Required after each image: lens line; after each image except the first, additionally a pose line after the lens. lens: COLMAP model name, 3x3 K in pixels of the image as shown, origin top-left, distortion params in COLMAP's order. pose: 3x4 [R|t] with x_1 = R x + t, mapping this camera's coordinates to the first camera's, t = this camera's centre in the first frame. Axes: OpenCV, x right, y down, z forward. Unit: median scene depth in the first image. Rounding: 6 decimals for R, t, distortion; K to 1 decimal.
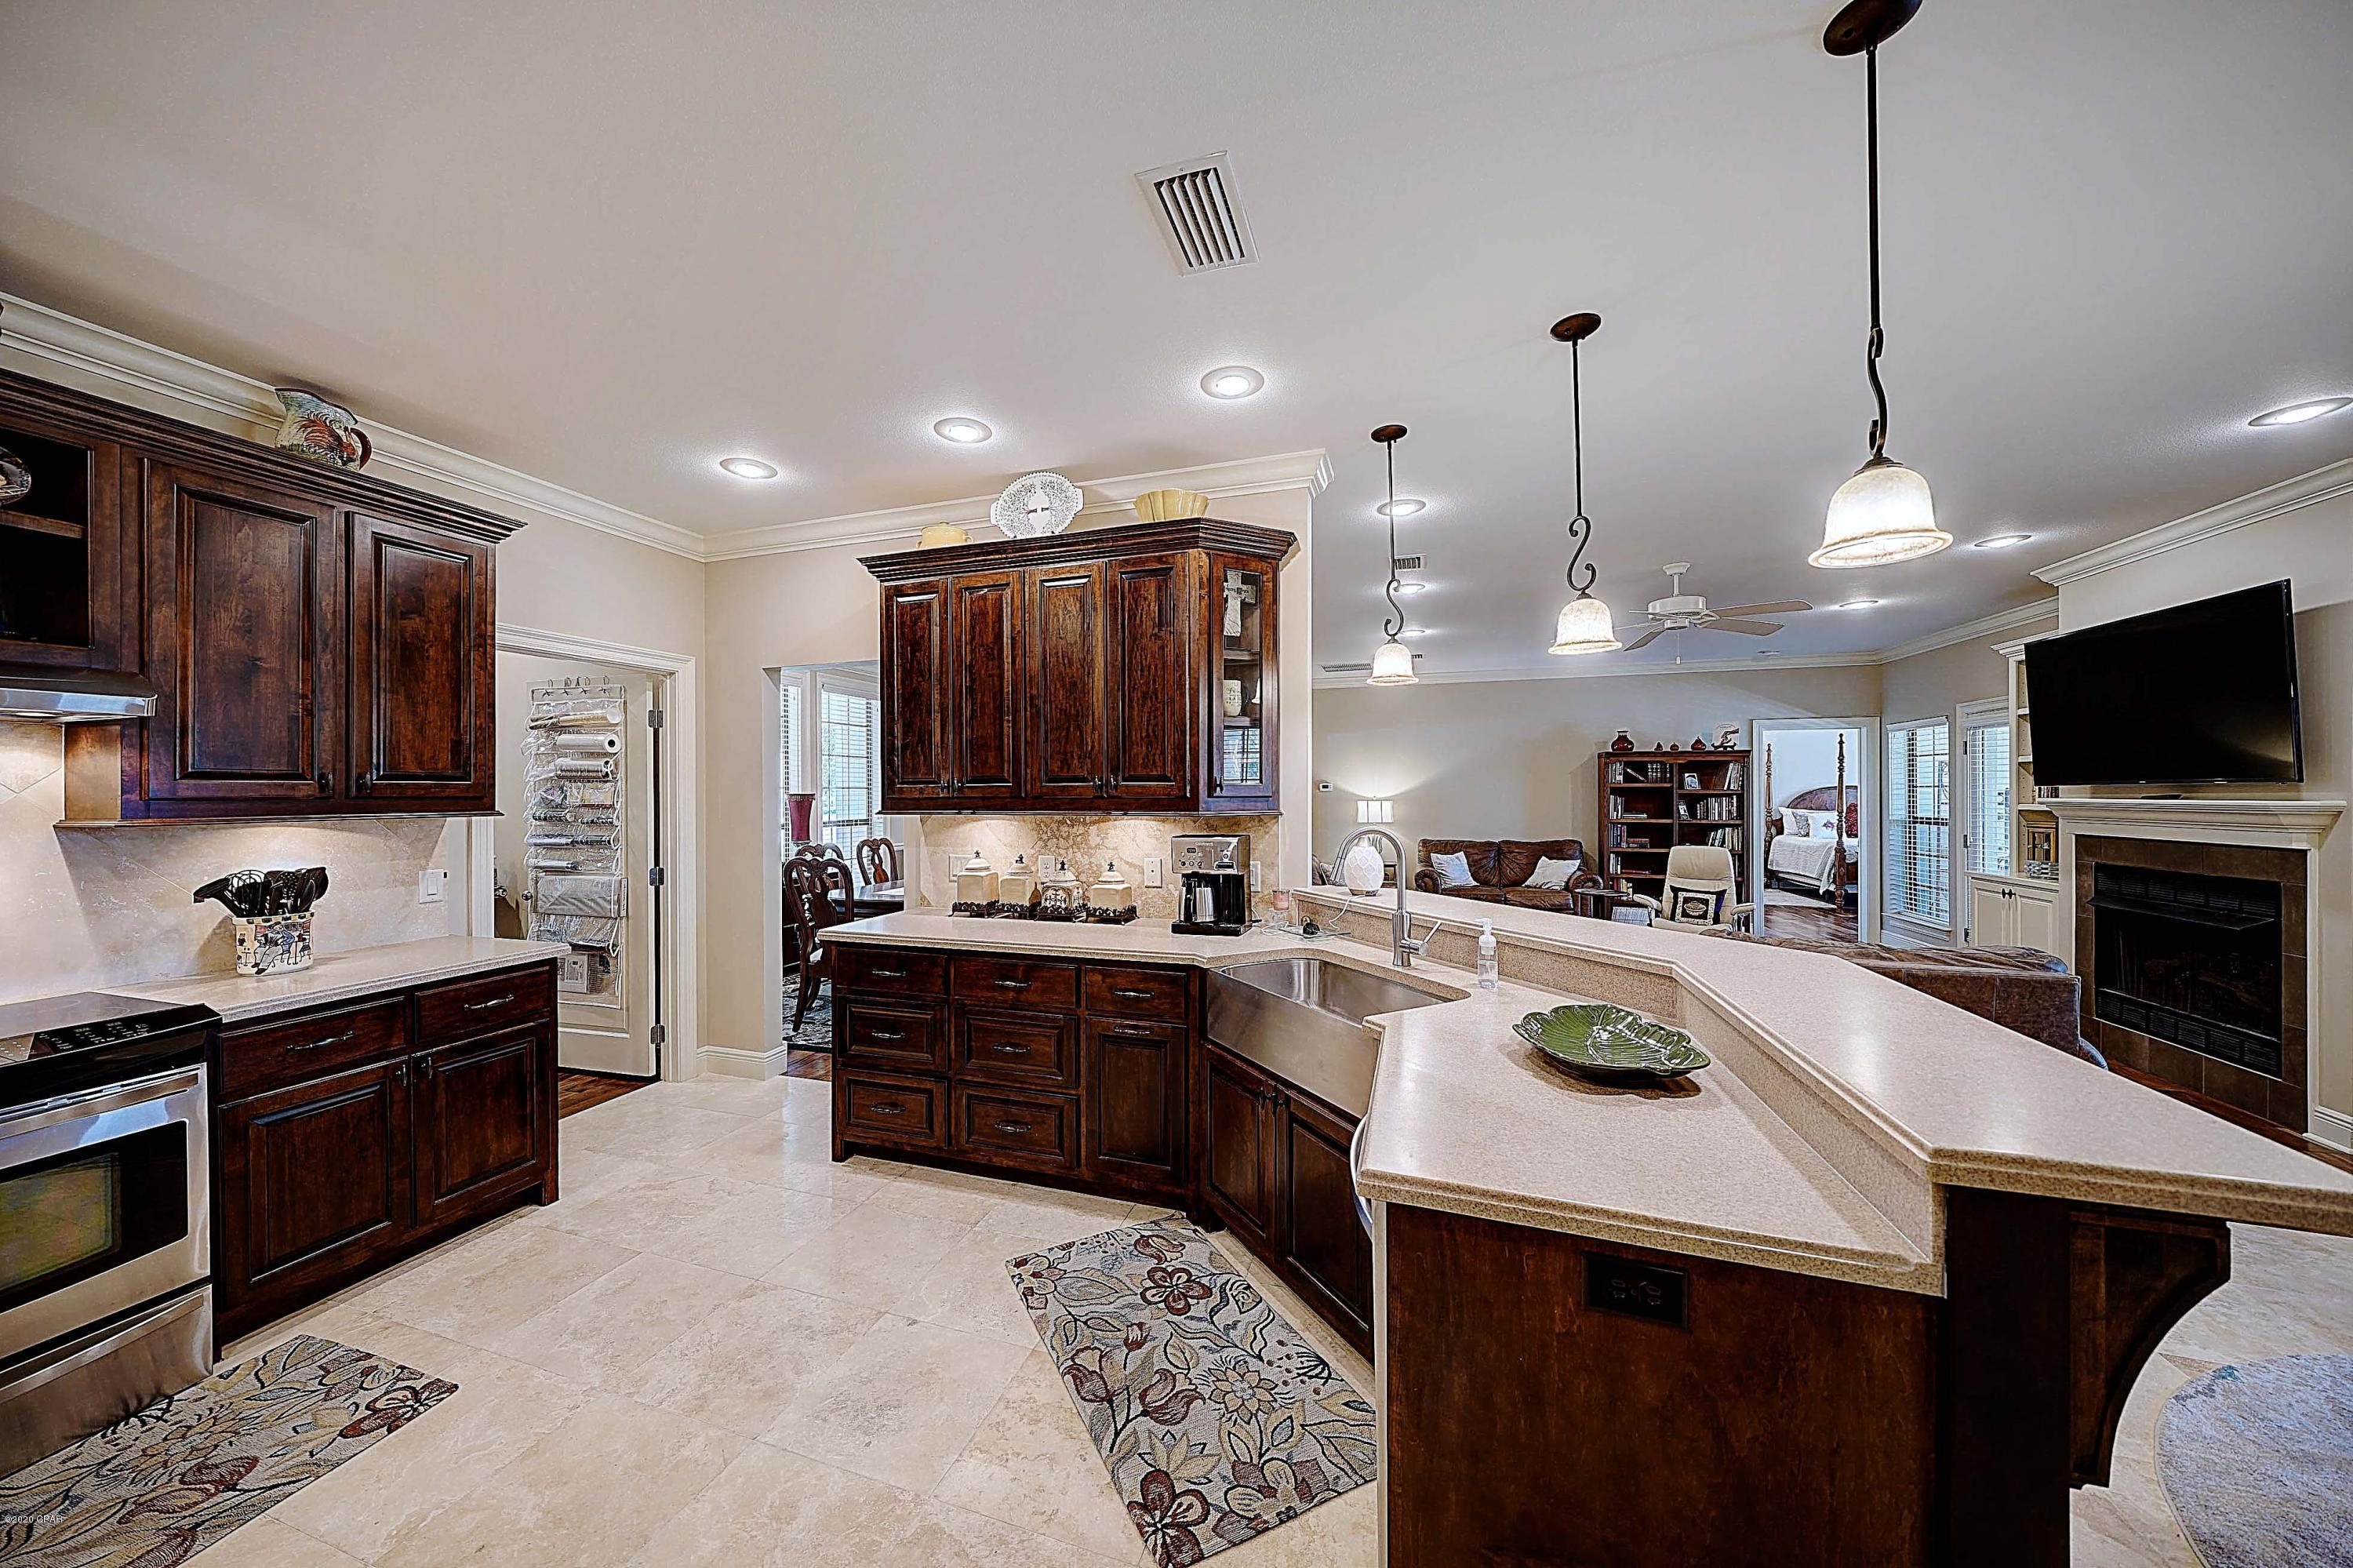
lens RADIAL K [[802.5, 0, 1163.9], [0, 802.5, 791.1], [0, 0, 1]] dist [0.005486, -0.001054]
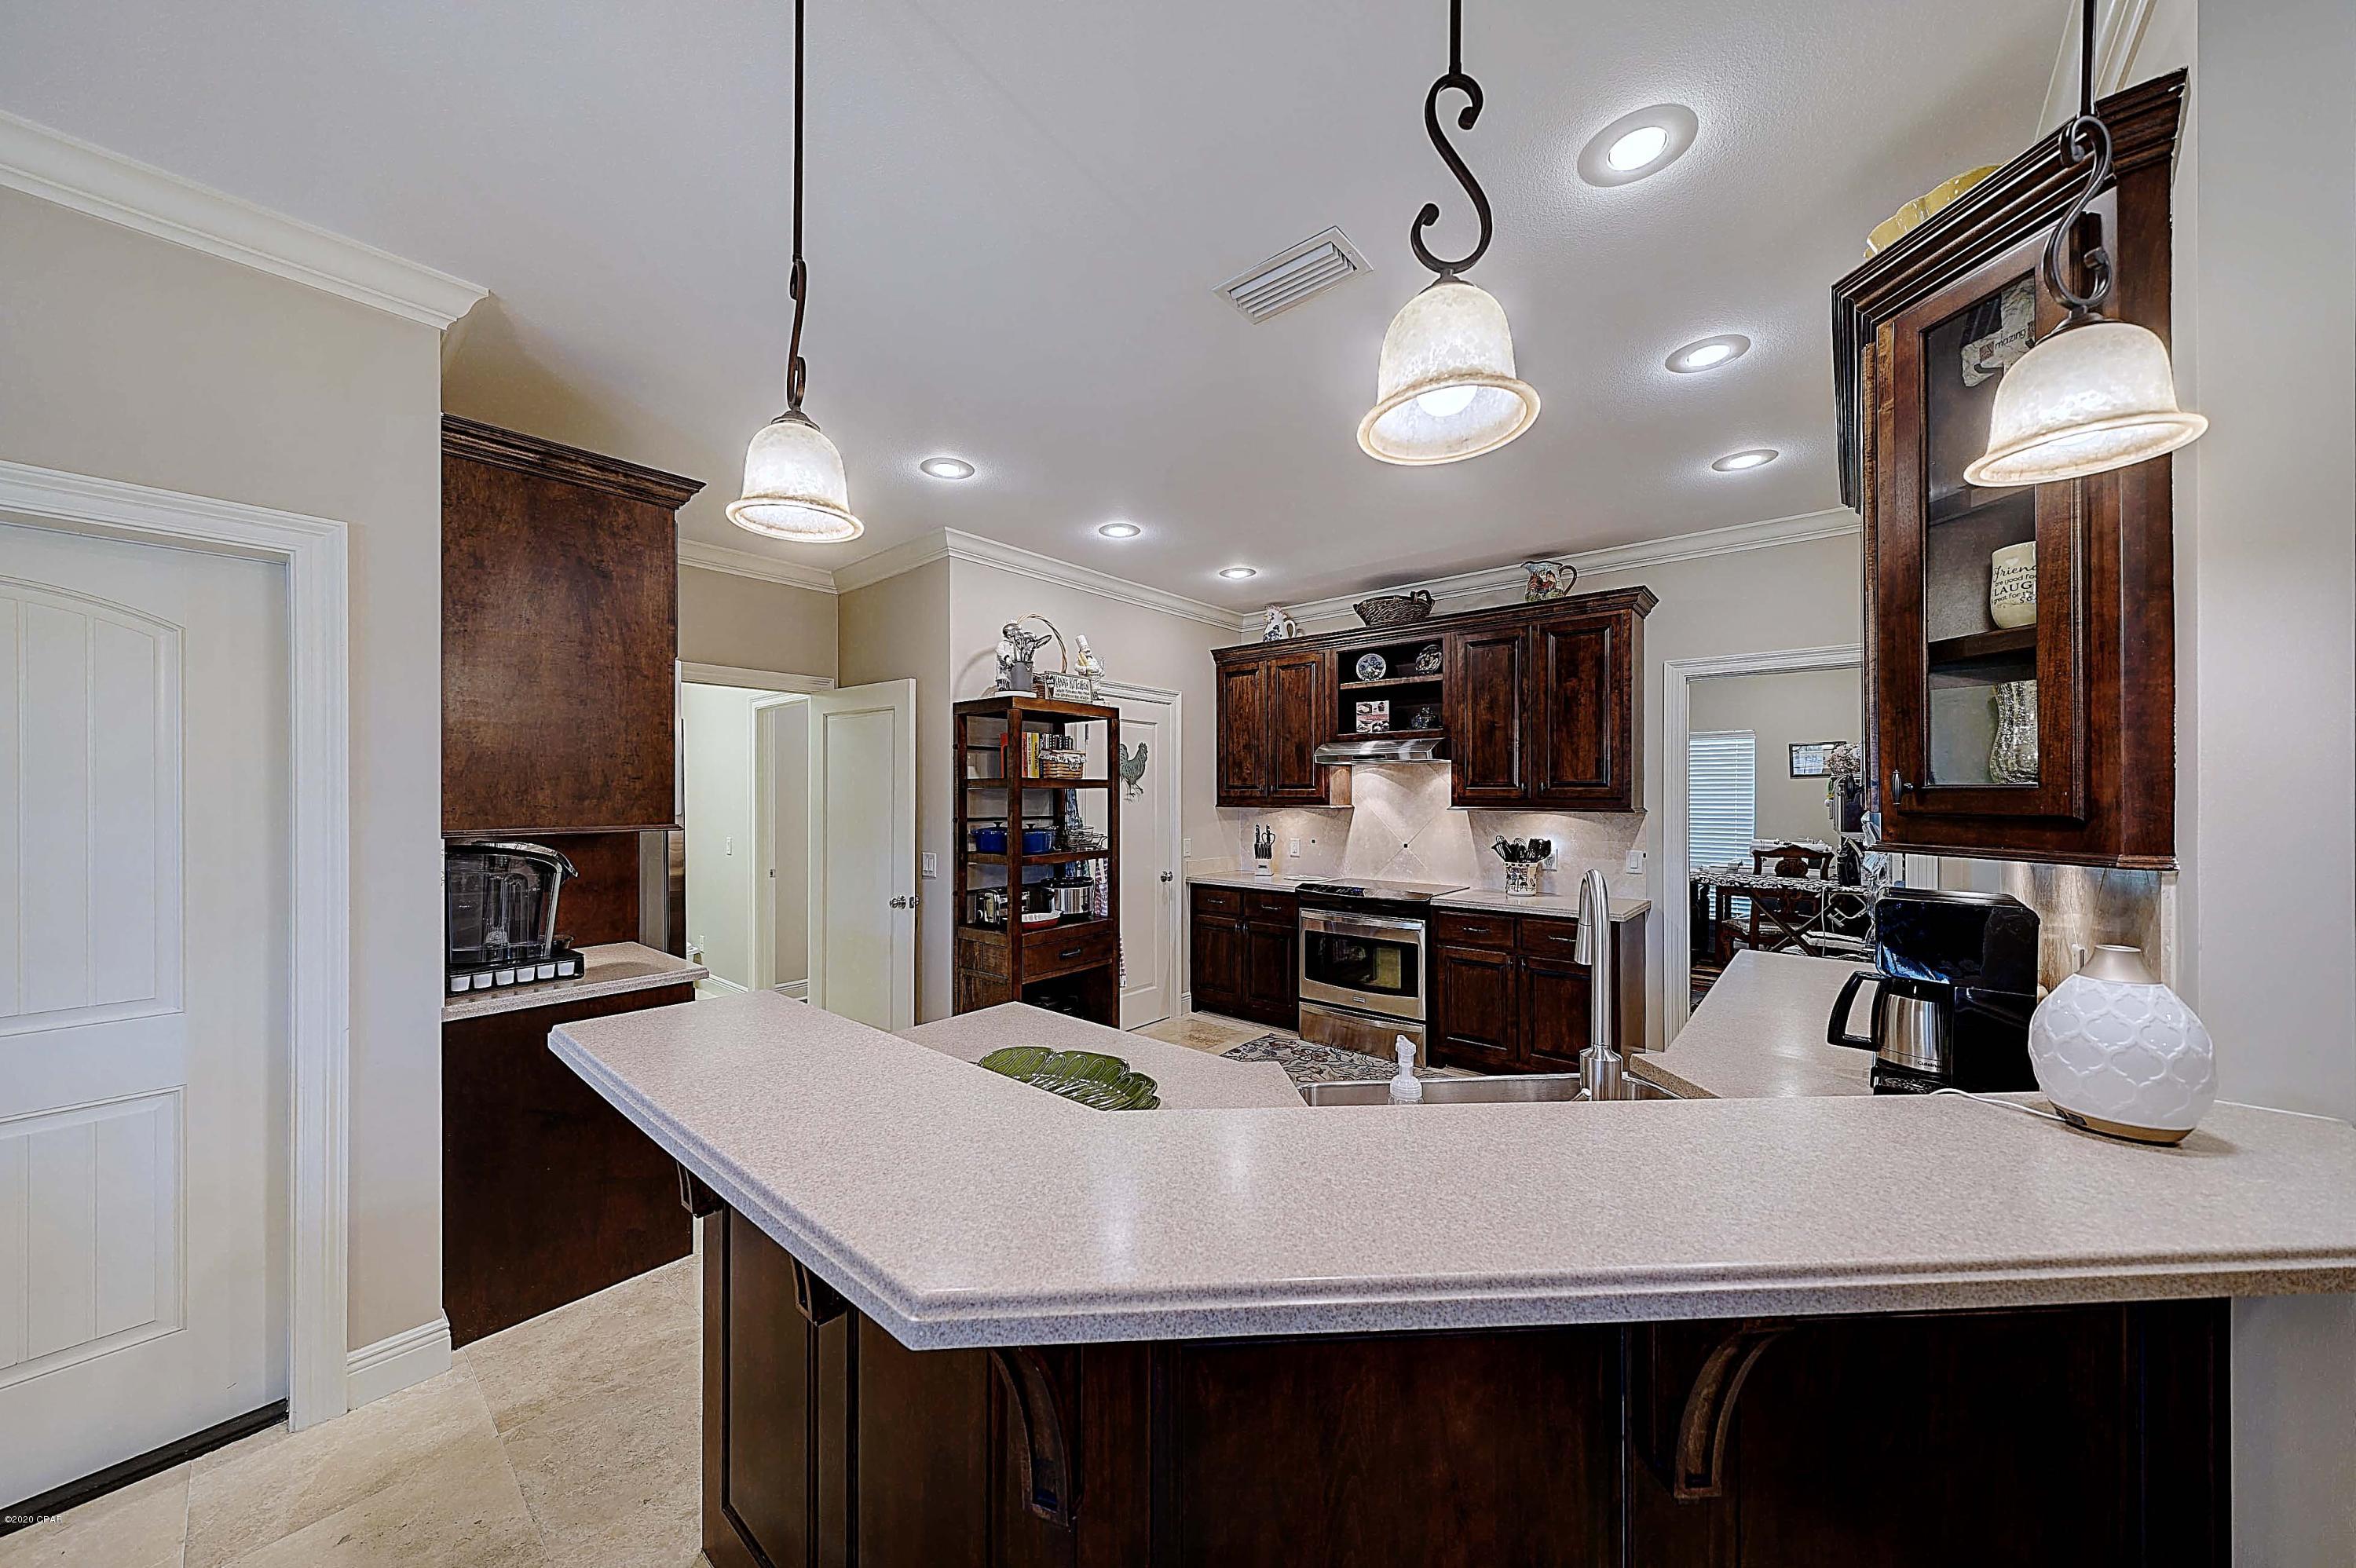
lens RADIAL K [[803.4, 0, 1145.0], [0, 803.4, 789.8], [0, 0, 1]] dist [0.005486, -0.001054]
pose [[-0.400198, -0.000925, -0.916428, 0.815382], [-0.004328, 0.999990, 0.000880, -0.005698], [0.916419, 0.004319, -0.400198, 0.909799]]
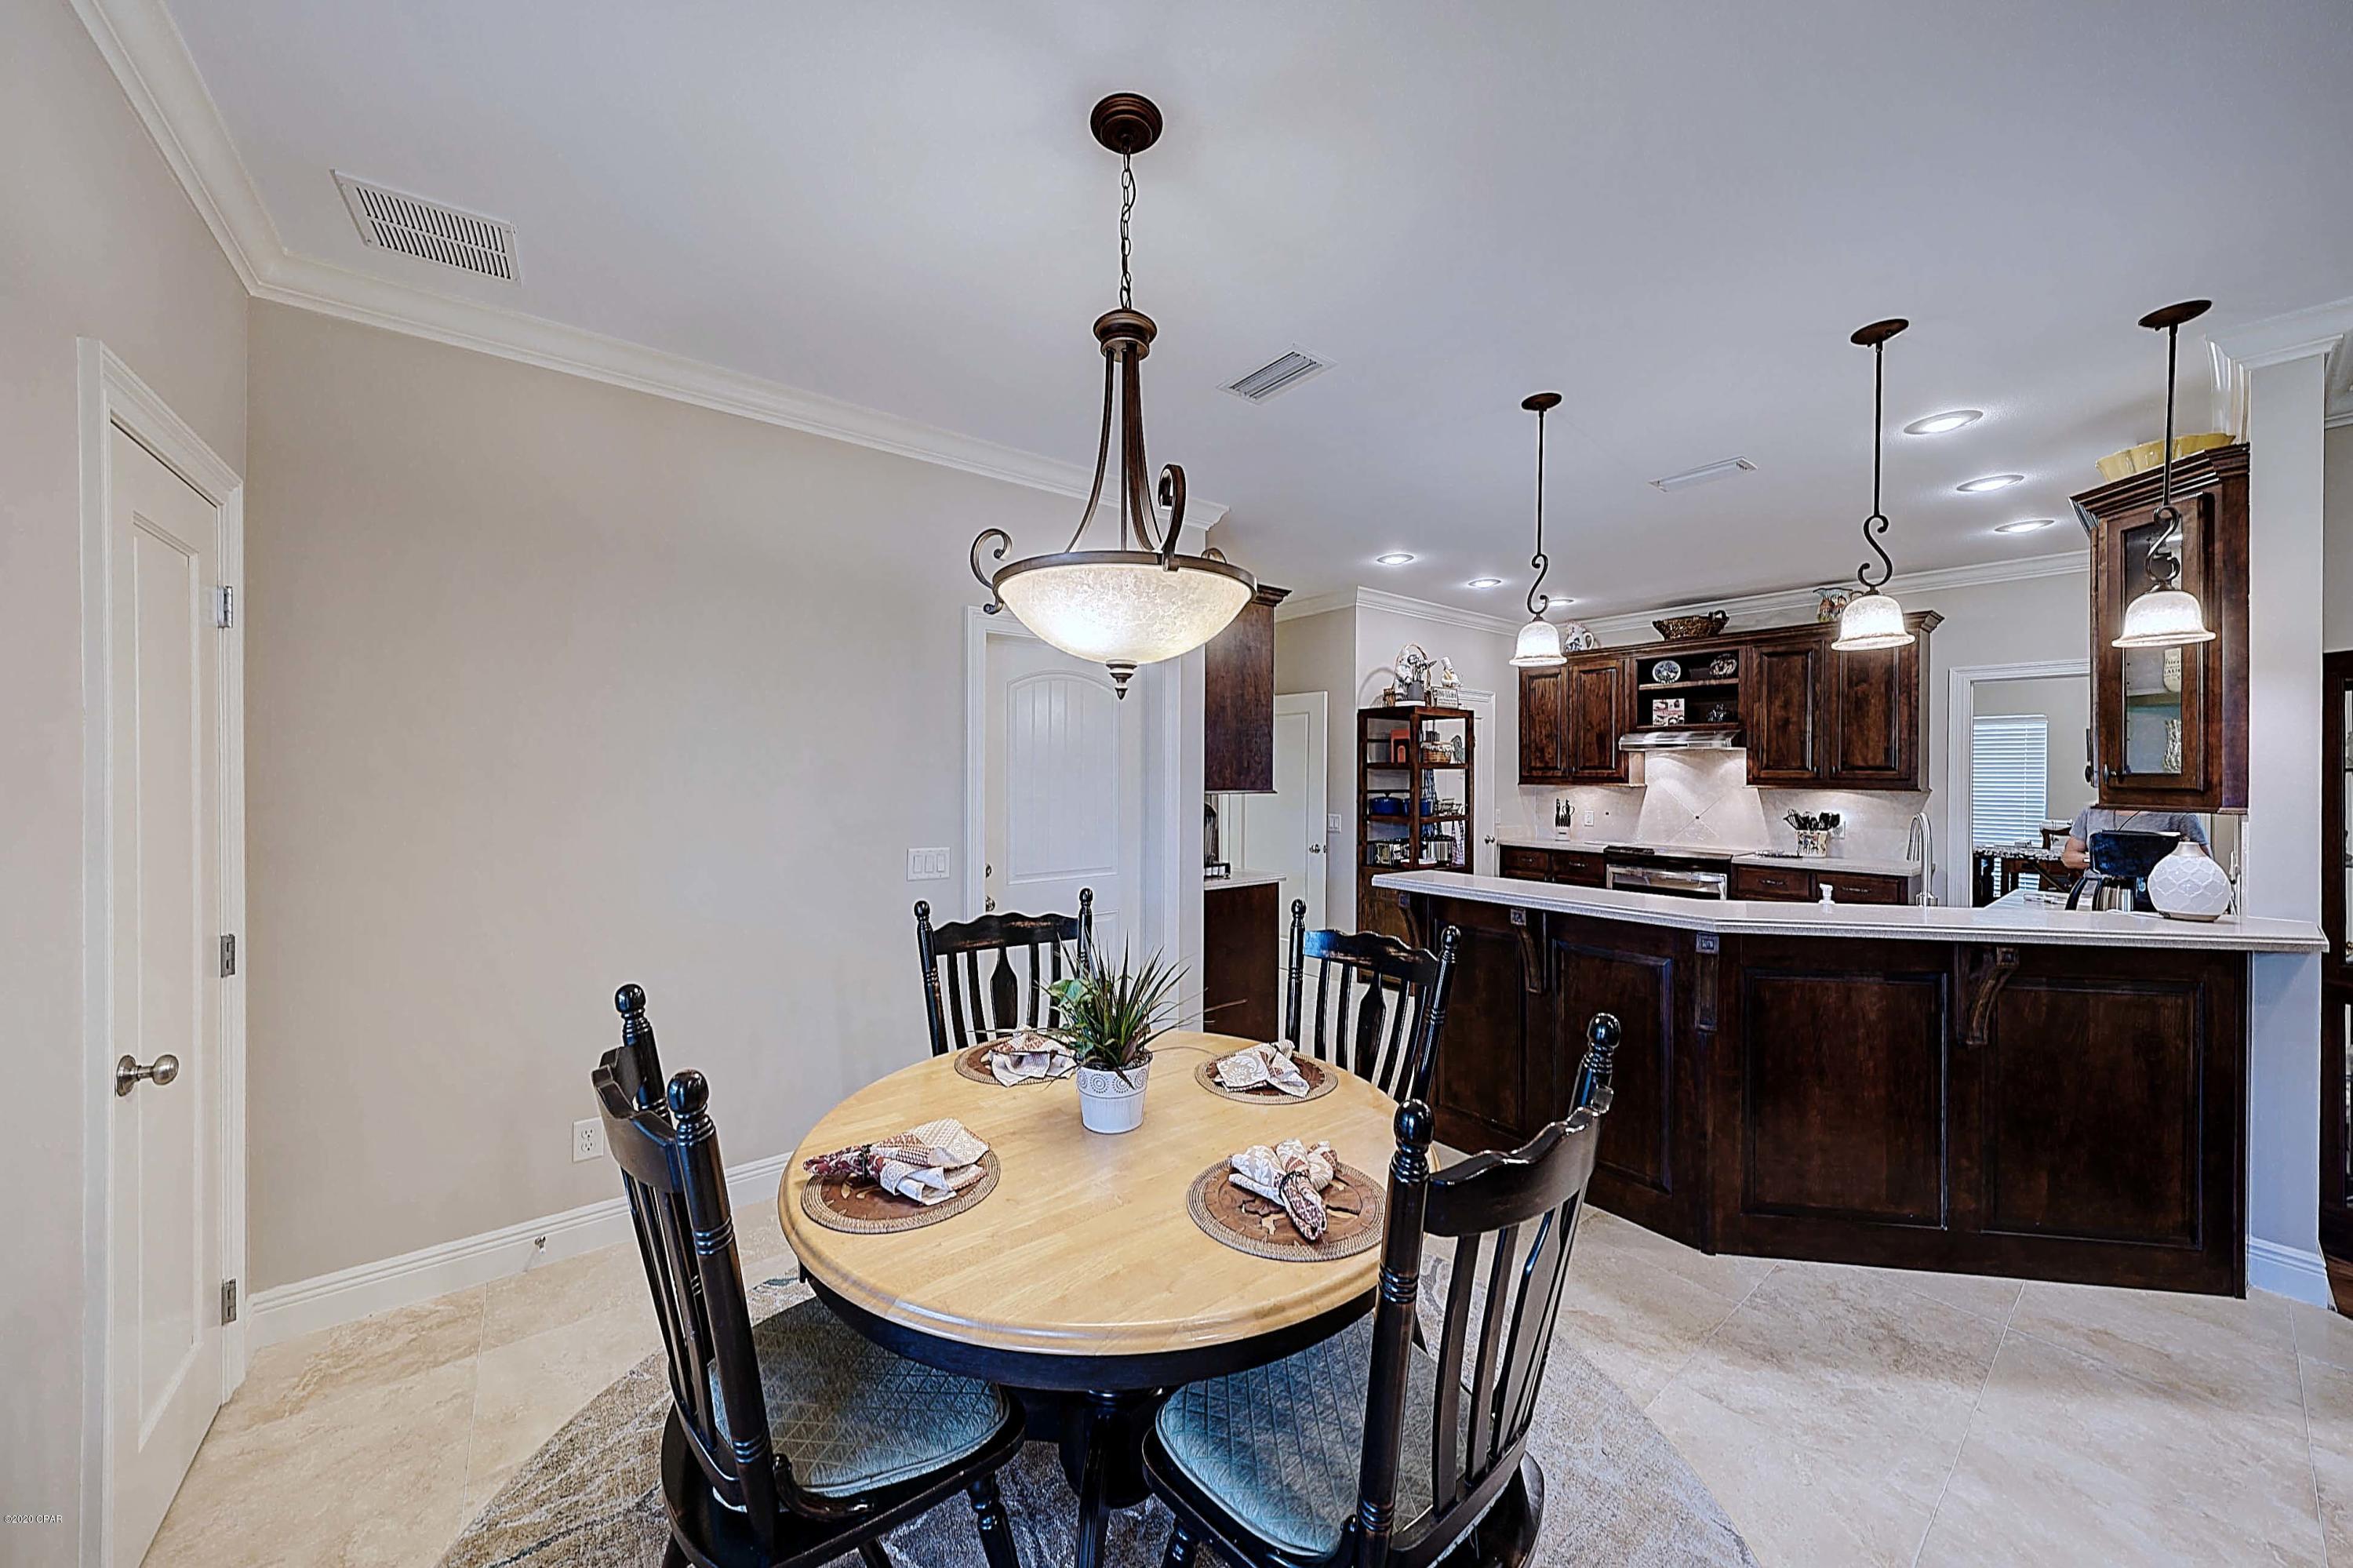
lens RADIAL K [[802.5, 0, 1151.7], [0, 802.5, 769.9], [0, 0, 1]] dist [0.005486, -0.001054]
pose [[-0.573789, -0.001635, -0.819001, 1.647966], [-0.009050, 0.999950, 0.004344, -0.007419], [0.818953, 0.009905, -0.573775, 0.752367]]
